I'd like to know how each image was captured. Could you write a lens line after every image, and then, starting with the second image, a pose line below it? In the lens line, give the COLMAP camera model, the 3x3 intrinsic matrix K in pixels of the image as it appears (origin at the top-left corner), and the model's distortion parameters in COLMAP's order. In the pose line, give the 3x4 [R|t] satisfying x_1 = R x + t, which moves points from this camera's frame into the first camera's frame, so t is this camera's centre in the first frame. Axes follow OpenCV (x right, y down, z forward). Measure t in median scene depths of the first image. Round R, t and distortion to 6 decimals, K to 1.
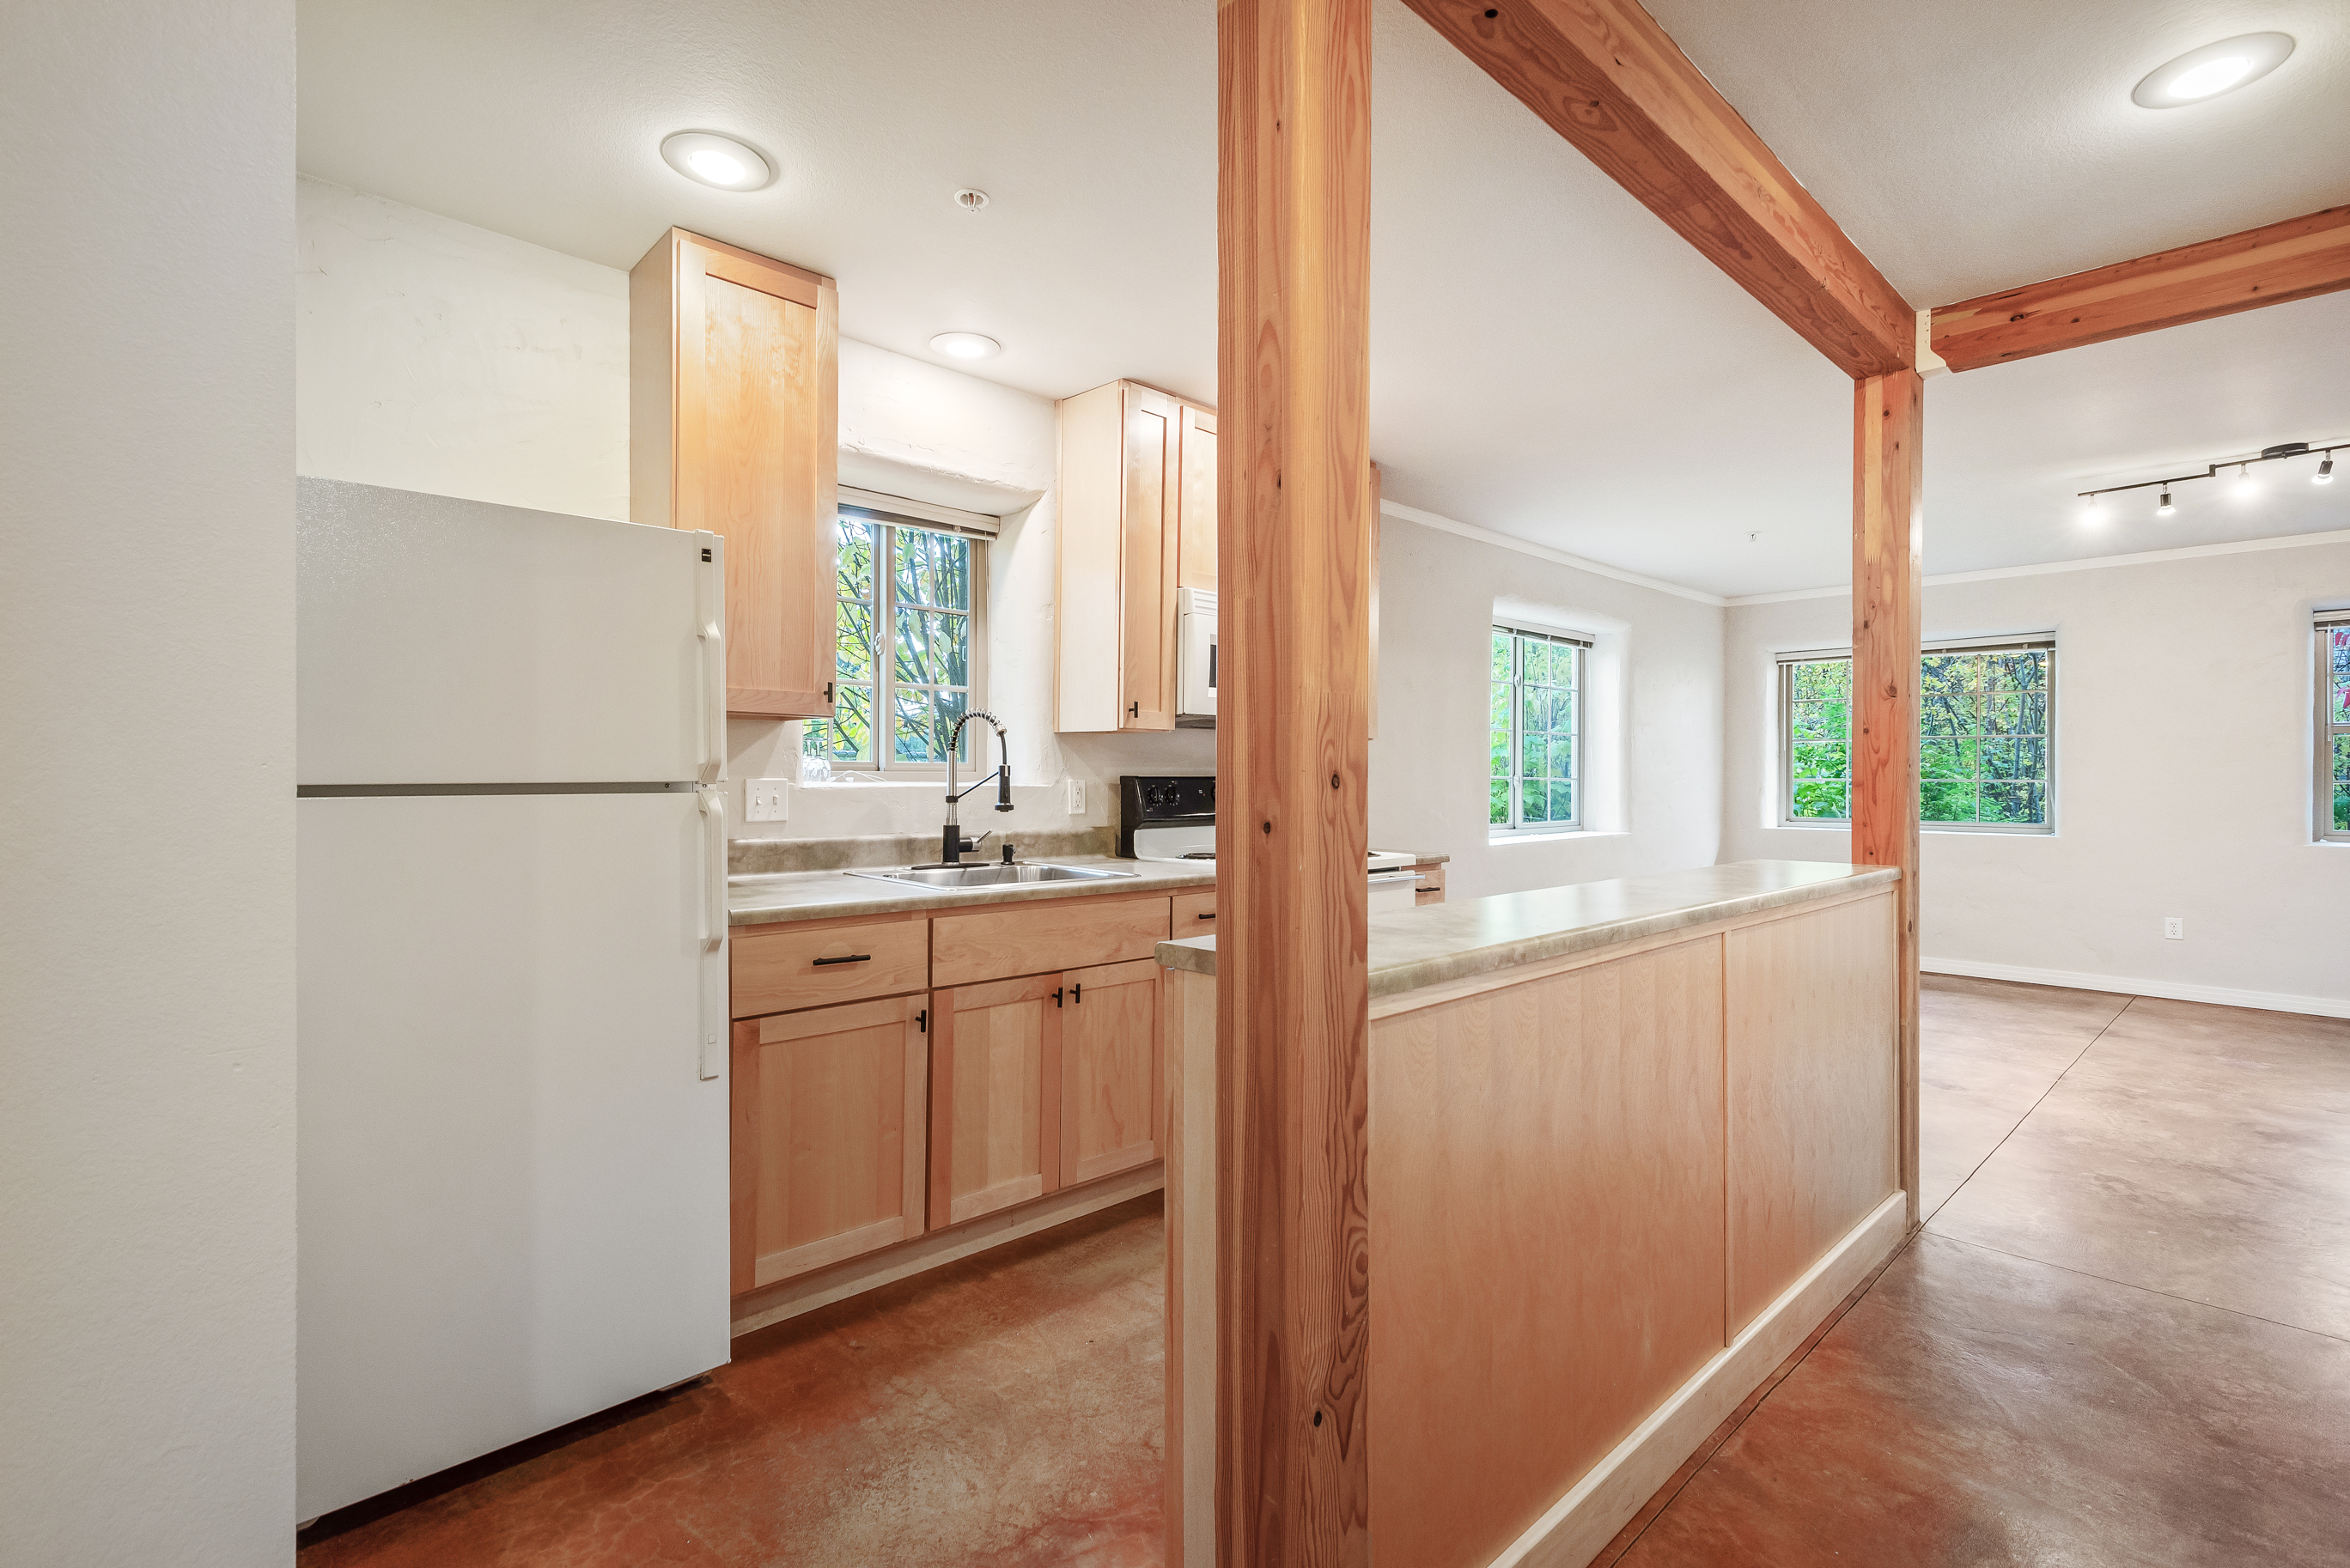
lens RADIAL K [[1084.9, 0, 1174.3], [0, 1084.9, 775.2], [0, 0, 1]] dist [0.009243, -0.001843]
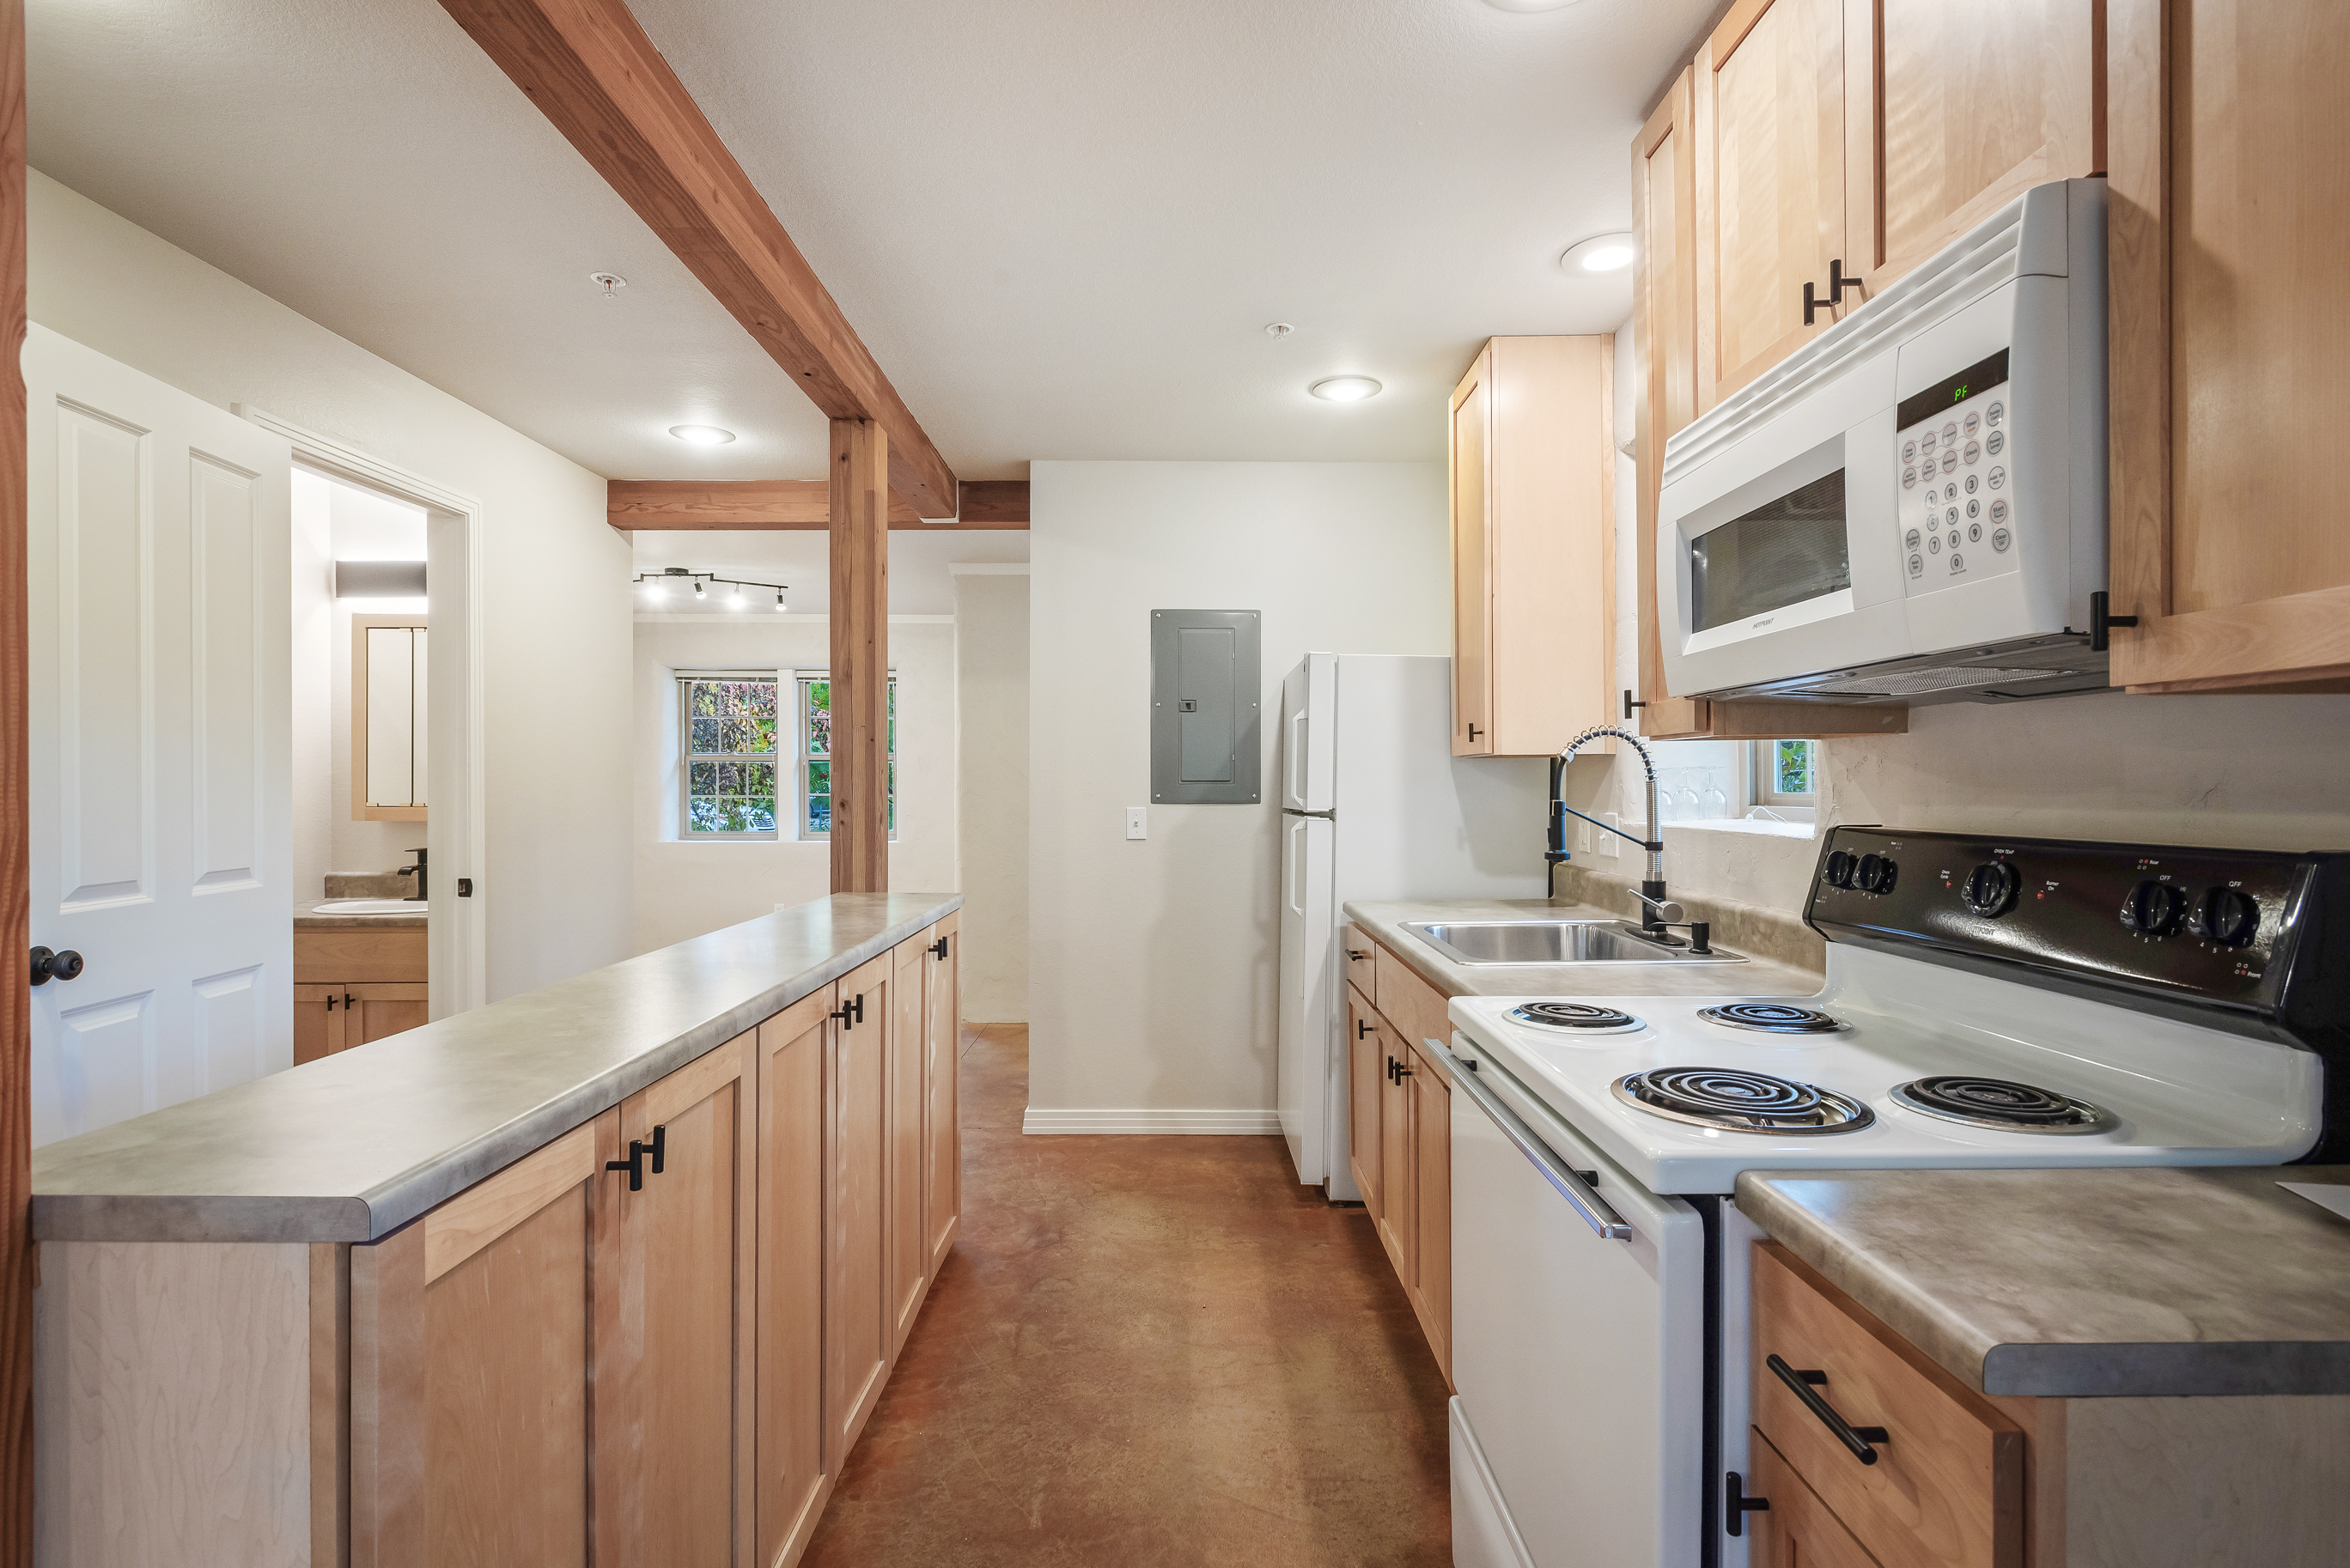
lens RADIAL K [[1131.3, 0, 1177.9], [0, 1131.3, 786.8], [0, 0, 1]] dist [0.000298, -0.000076]
pose [[-0.683511, -0.001627, -0.729939, 0.611974], [0.000251, 0.999997, -0.002464, -0.017454], [0.729941, -0.001867, -0.683508, 1.352694]]
